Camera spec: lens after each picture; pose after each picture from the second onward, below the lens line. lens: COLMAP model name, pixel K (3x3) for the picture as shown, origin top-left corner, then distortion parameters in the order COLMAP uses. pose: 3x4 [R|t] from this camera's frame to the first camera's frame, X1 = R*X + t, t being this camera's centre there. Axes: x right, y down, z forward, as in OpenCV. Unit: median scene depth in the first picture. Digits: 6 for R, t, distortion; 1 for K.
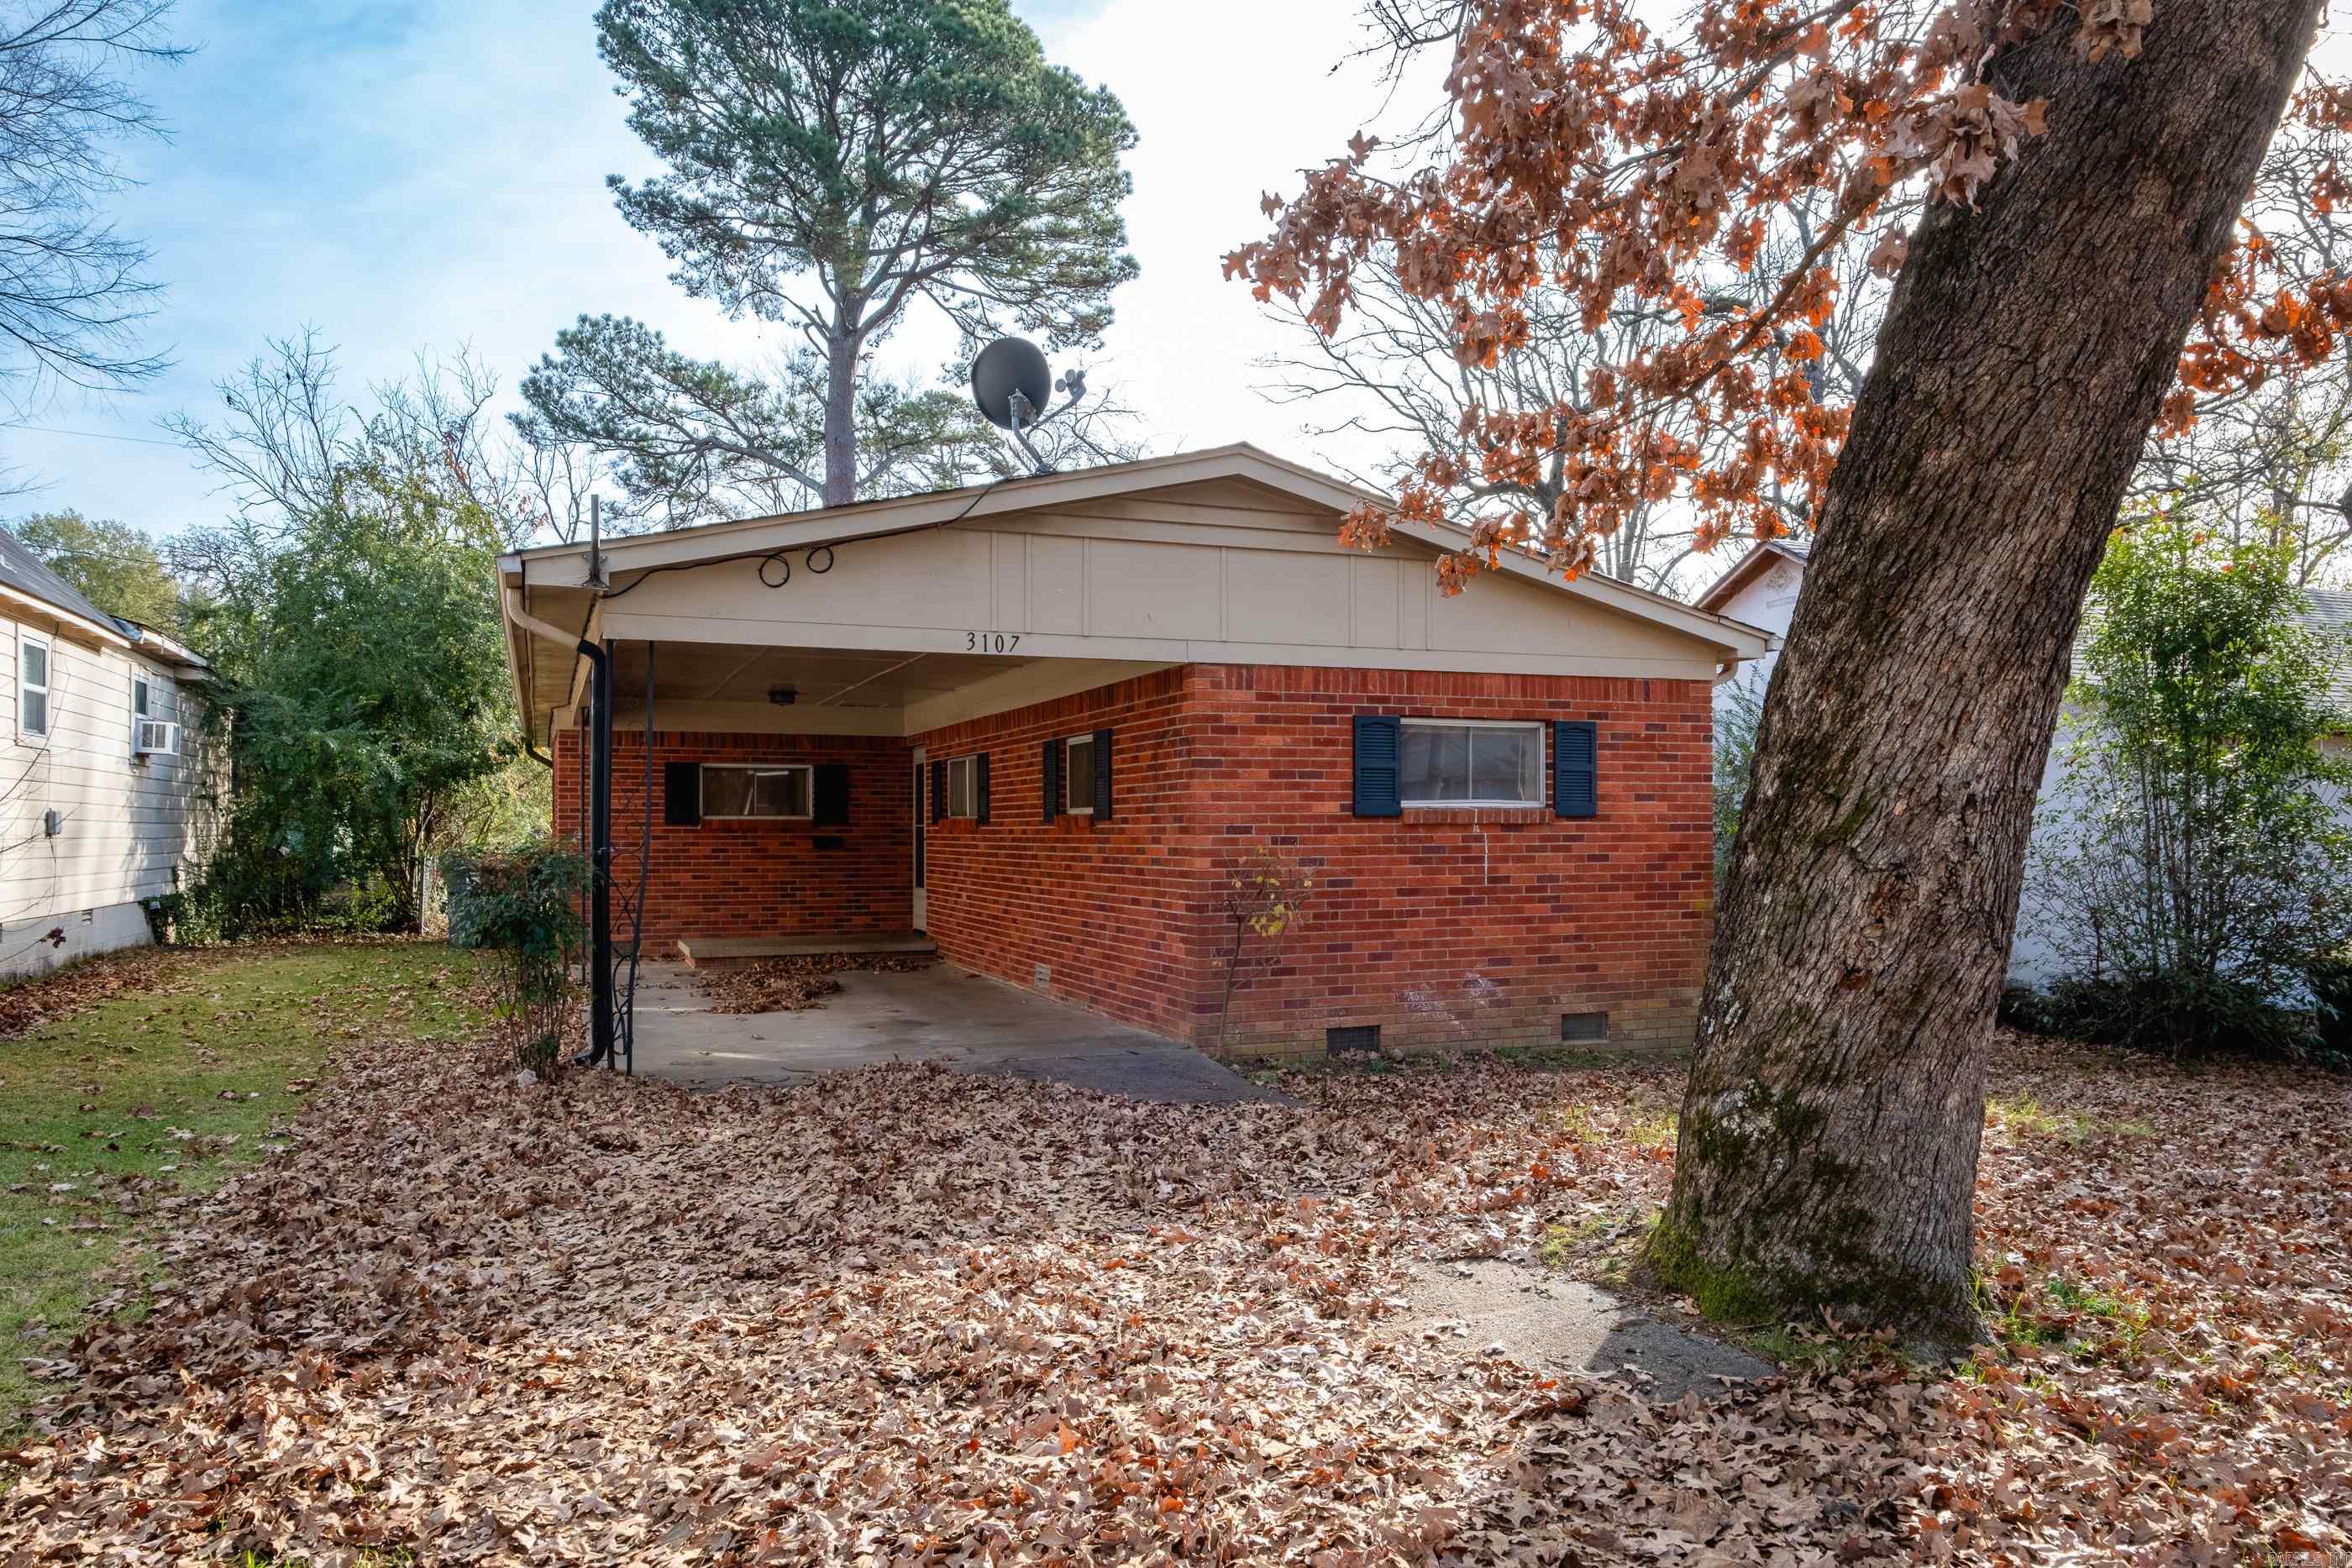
lens RADIAL K [[1581.9, 0, 1159.2], [0, 1581.9, 828.3], [0, 0, 1]] dist [0.006169, 0.002214]
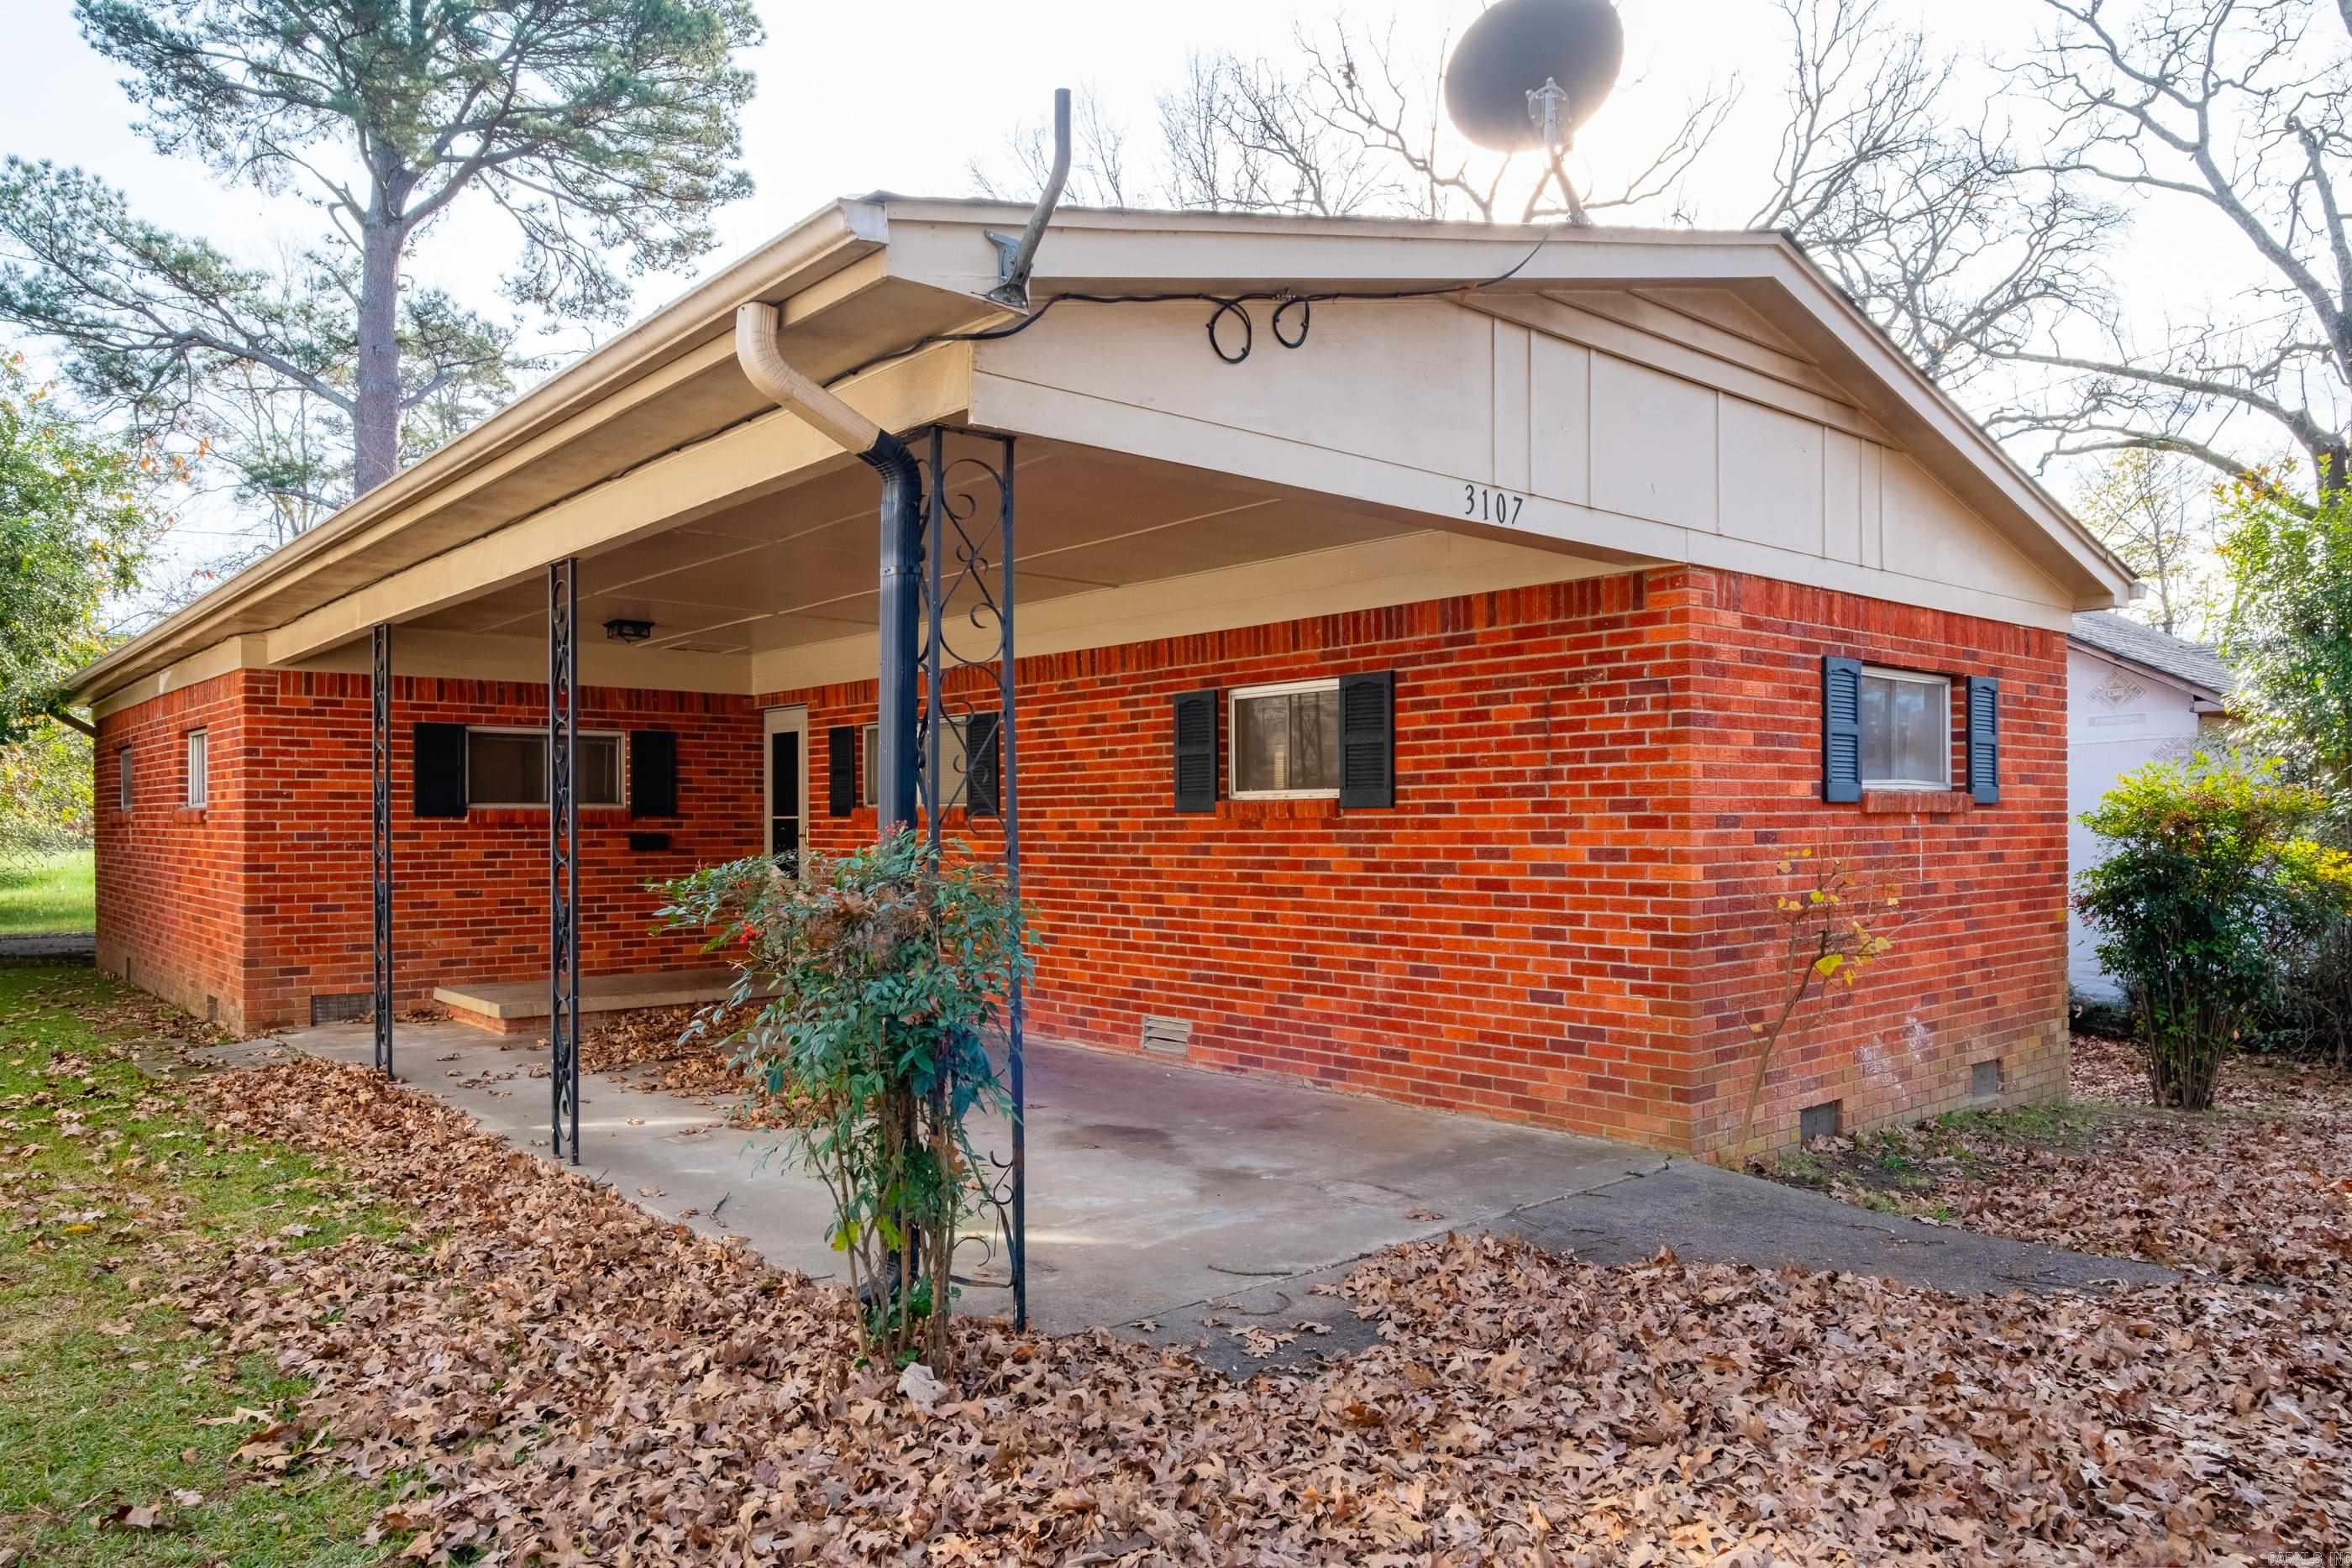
lens RADIAL K [[1569.5, 0, 1171.9], [0, 1569.5, 822.7], [0, 0, 1]] dist [-0.008347, -0.002005]
pose [[0.943214, -0.001760, 0.332182, -0.227530], [0.001527, 0.999998, 0.000962, 0.000284], [-0.332183, -0.000400, 0.943215, 0.267522]]
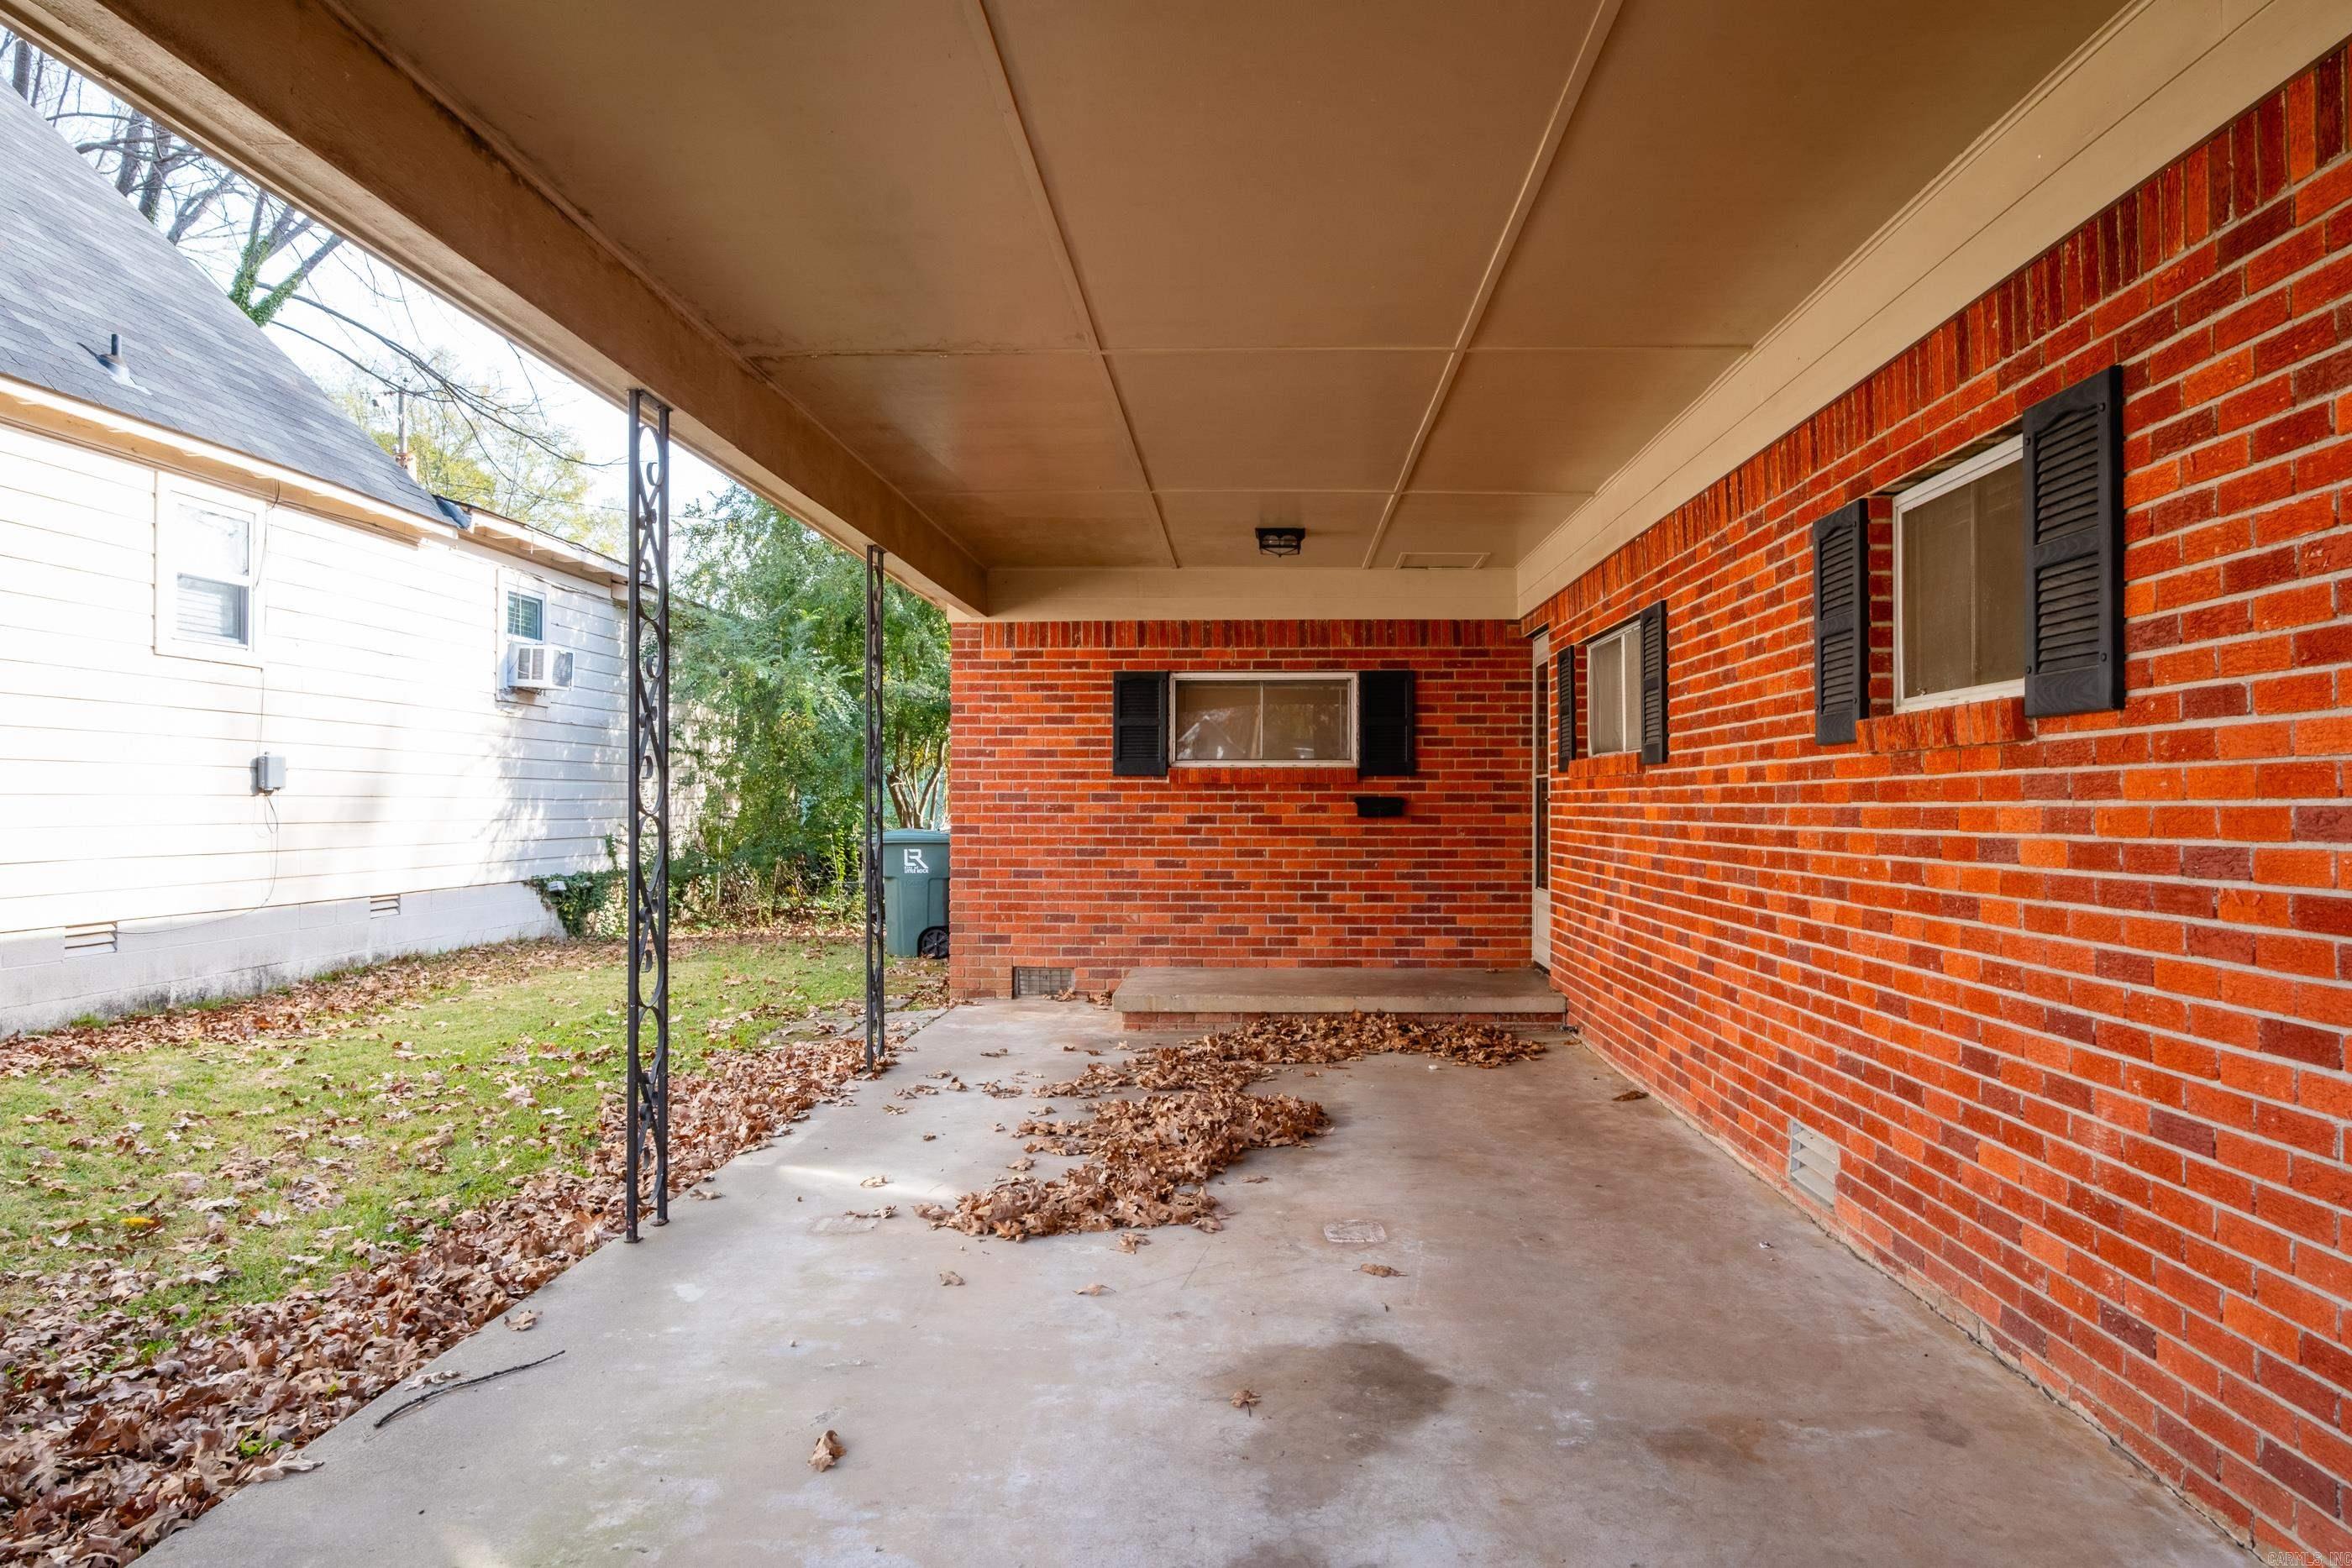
lens RADIAL K [[1556.6, 0, 1201.6], [0, 1556.6, 793.7], [0, 0, 1]] dist [-0.004104, 0.001026]
pose [[0.918340, -0.000897, -0.395792, -0.046338], [-0.000840, 0.999991, -0.004216, 0.006972], [0.395792, 0.004204, 0.918331, 0.463698]]
